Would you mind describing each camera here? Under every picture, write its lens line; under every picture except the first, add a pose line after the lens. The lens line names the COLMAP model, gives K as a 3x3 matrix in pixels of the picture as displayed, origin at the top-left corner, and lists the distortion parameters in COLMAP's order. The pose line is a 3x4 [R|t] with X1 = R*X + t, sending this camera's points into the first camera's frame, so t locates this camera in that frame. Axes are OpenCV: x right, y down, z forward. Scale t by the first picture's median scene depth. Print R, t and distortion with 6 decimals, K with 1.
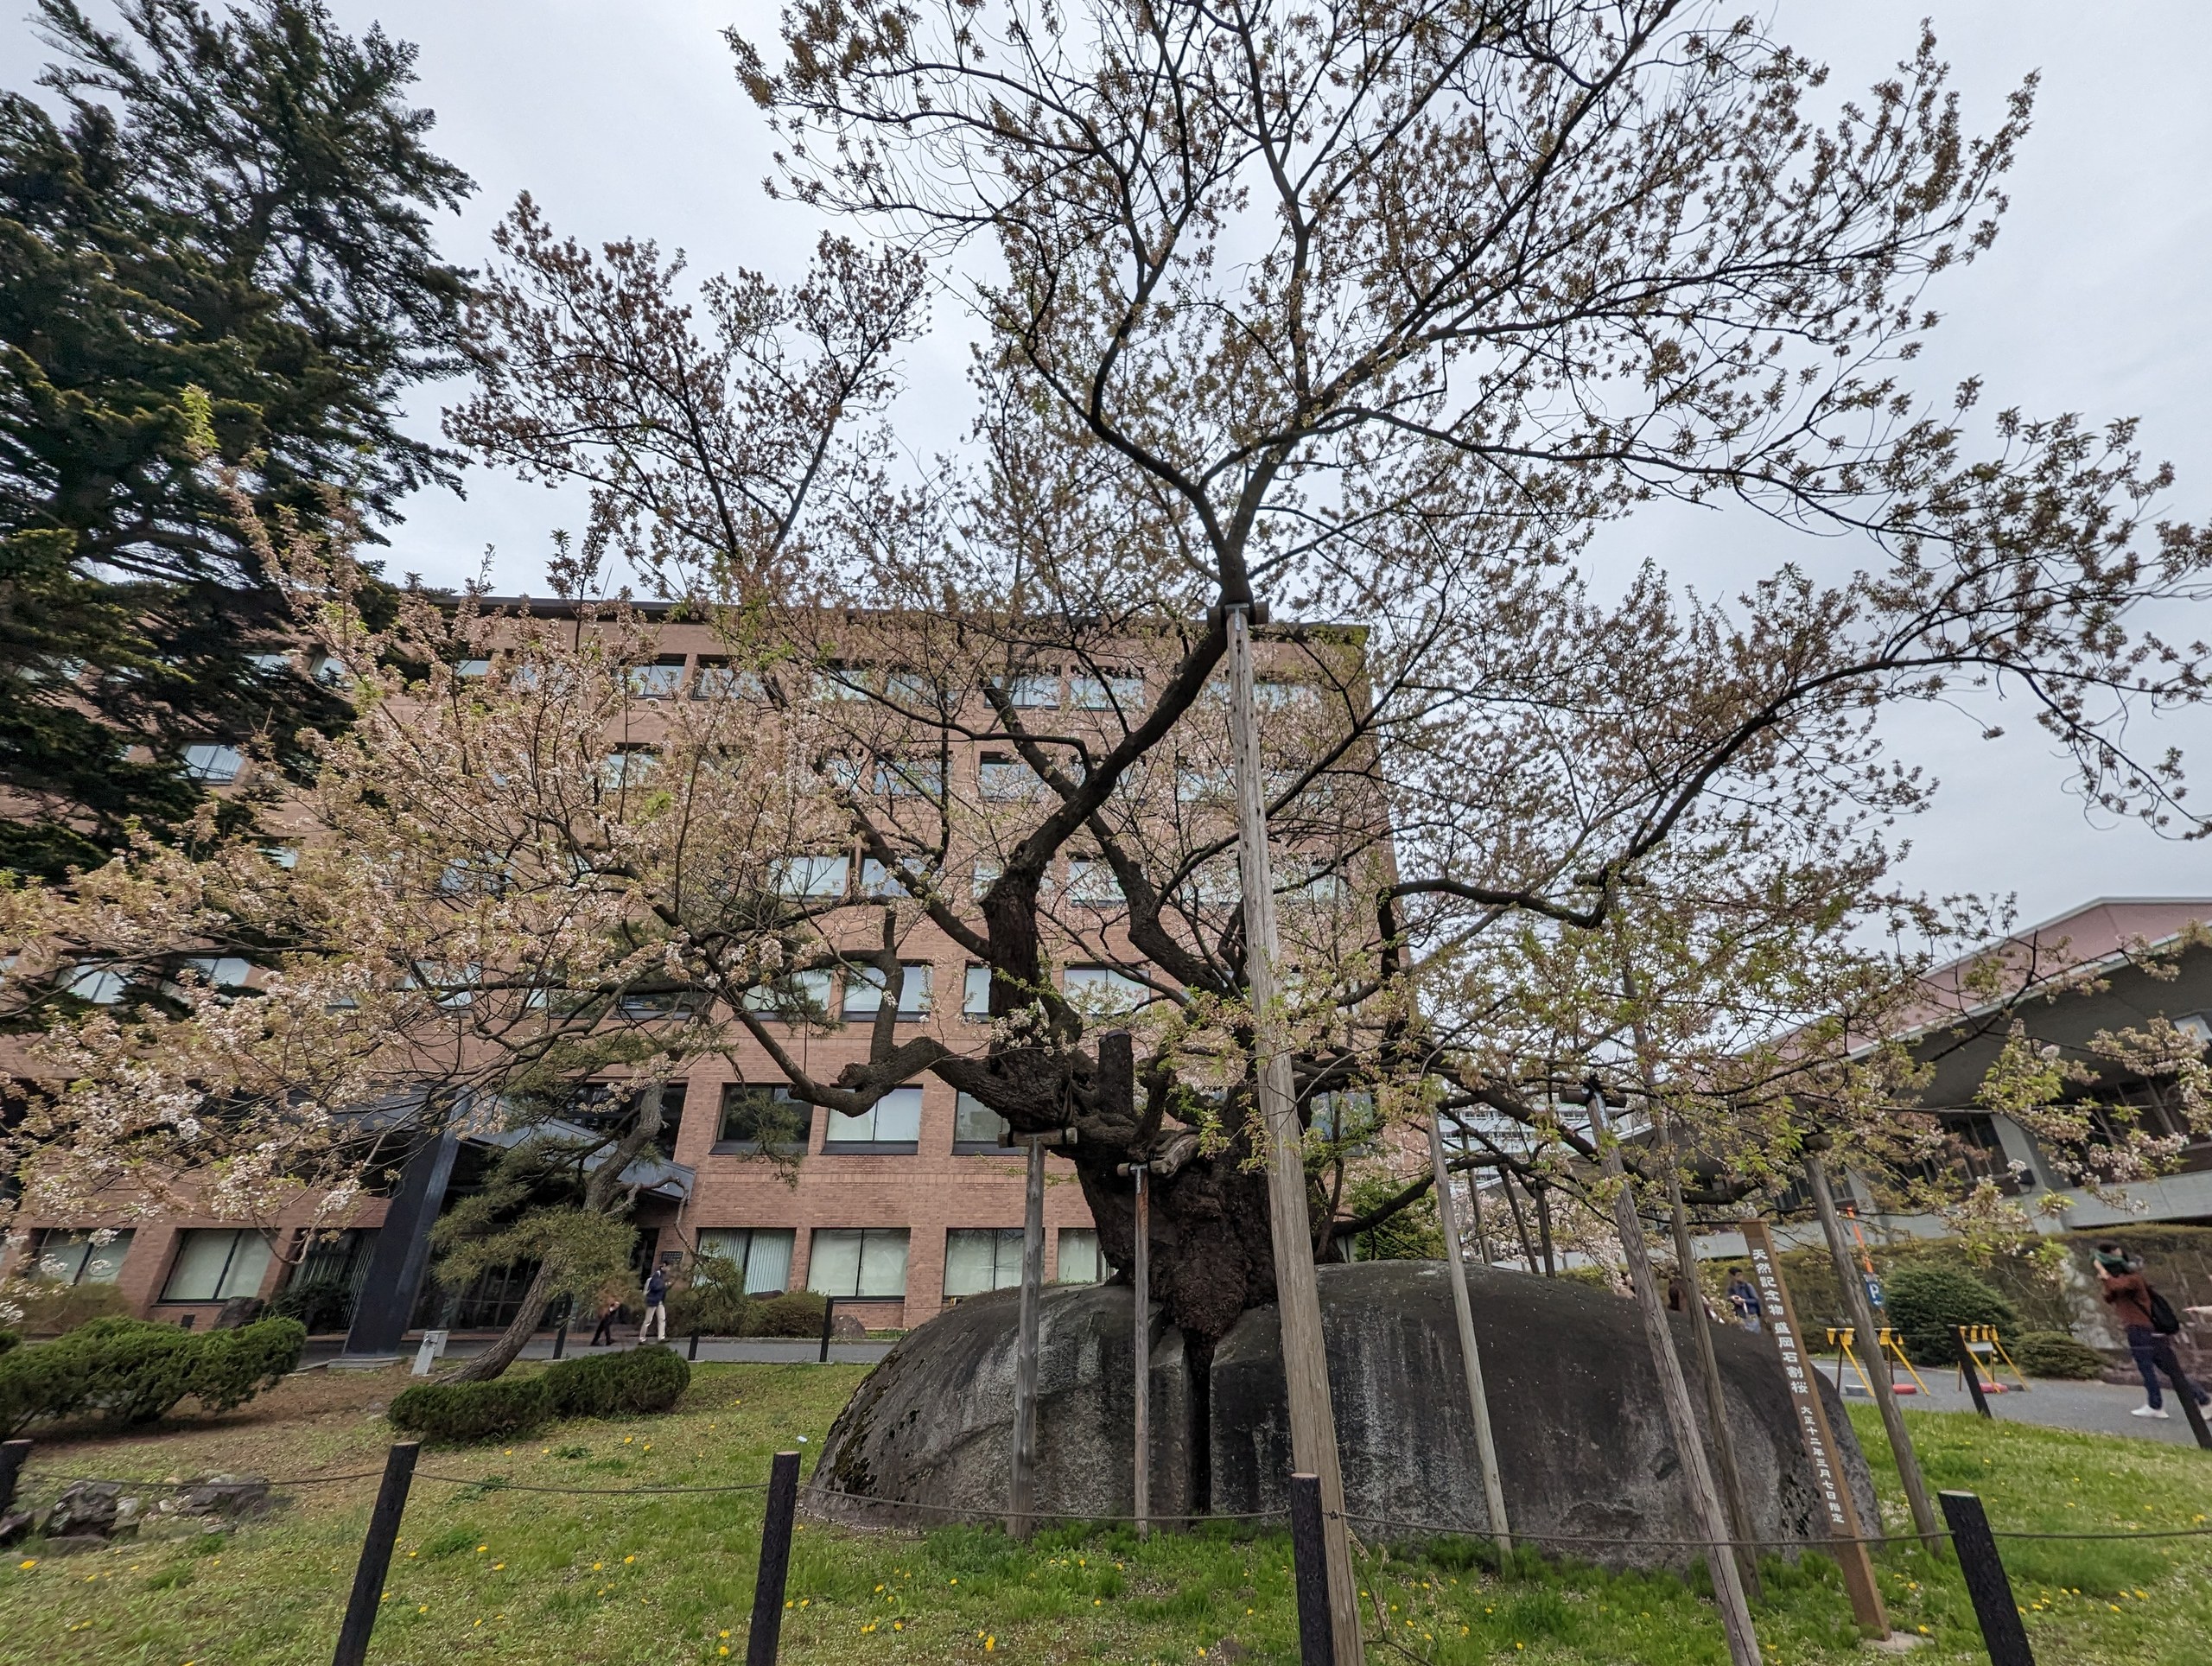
lens RADIAL K [[909.8, 0, 1115.4], [0, 909.8, 836.2], [0, 0, 1]] dist [-0.003621, -0.000014]
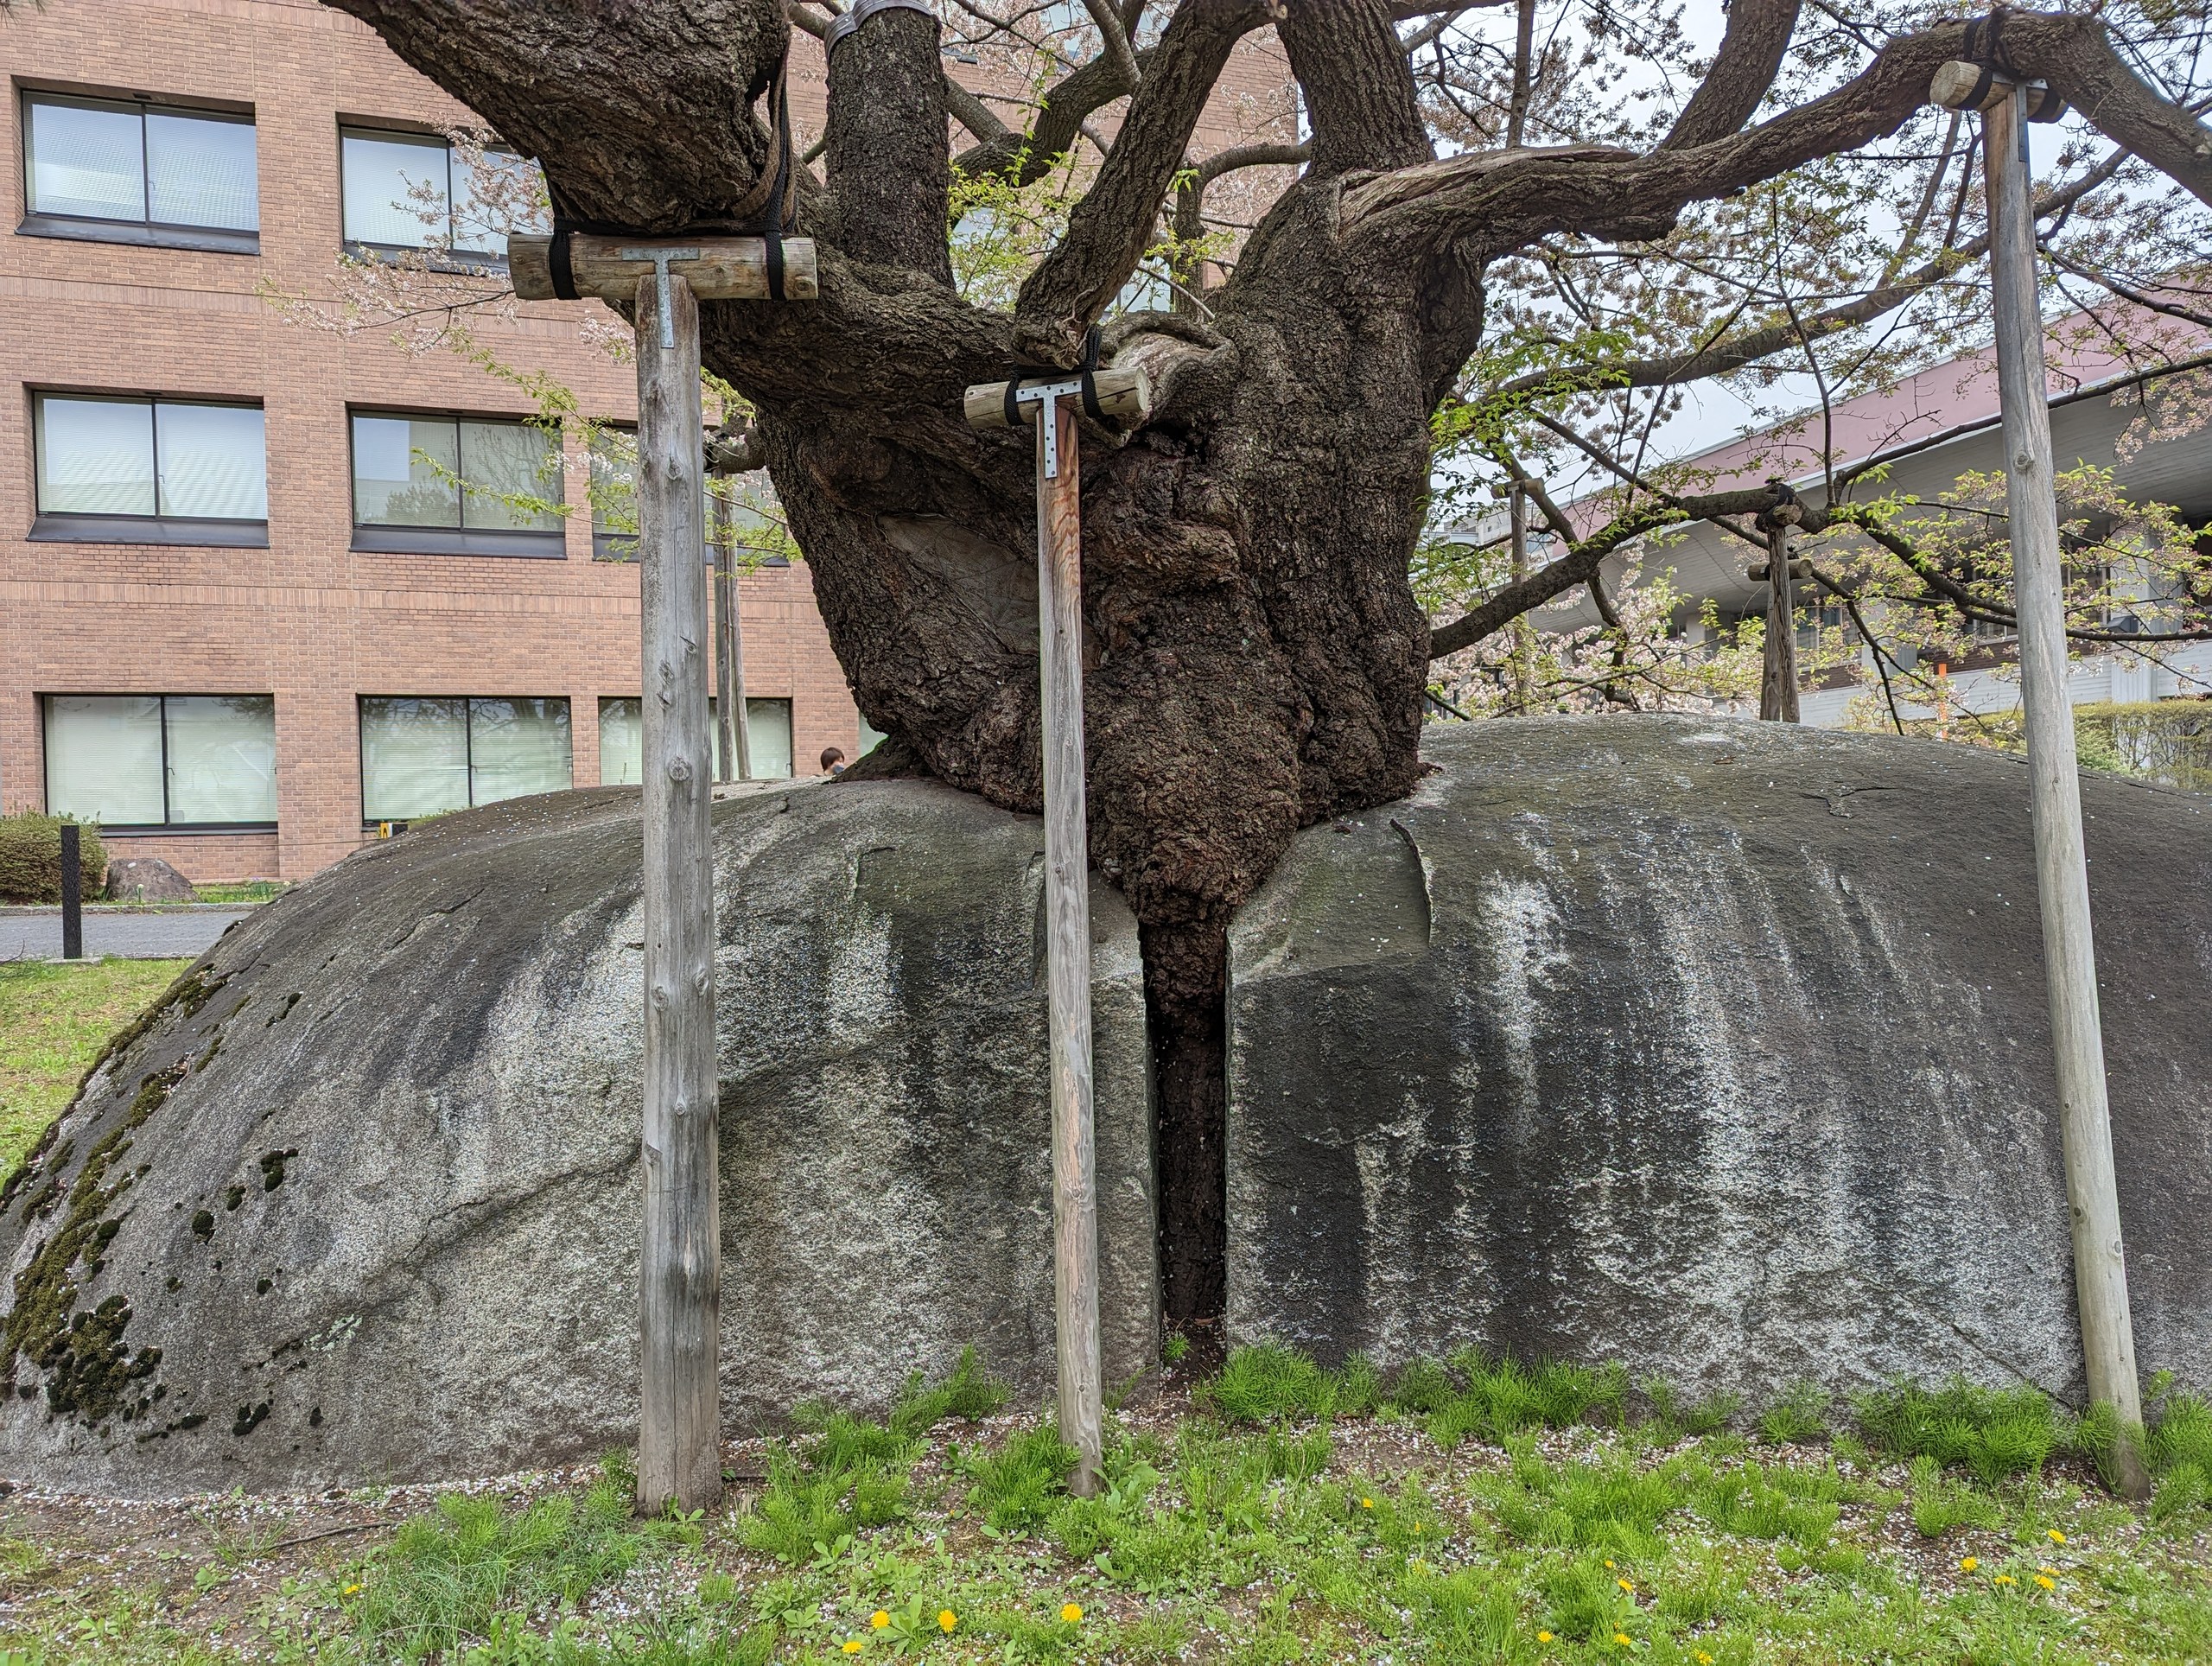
lens RADIAL K [[1637.9, 0, 1106.0], [0, 1637.9, 833.0], [0, 0, 1]] dist [0.063274, -0.086658]
pose [[0.967751, -0.018632, 0.251218, -0.092198], [-0.099677, 0.887546, 0.449806, 0.266451], [-0.231348, -0.460341, 0.857067, 0.517828]]
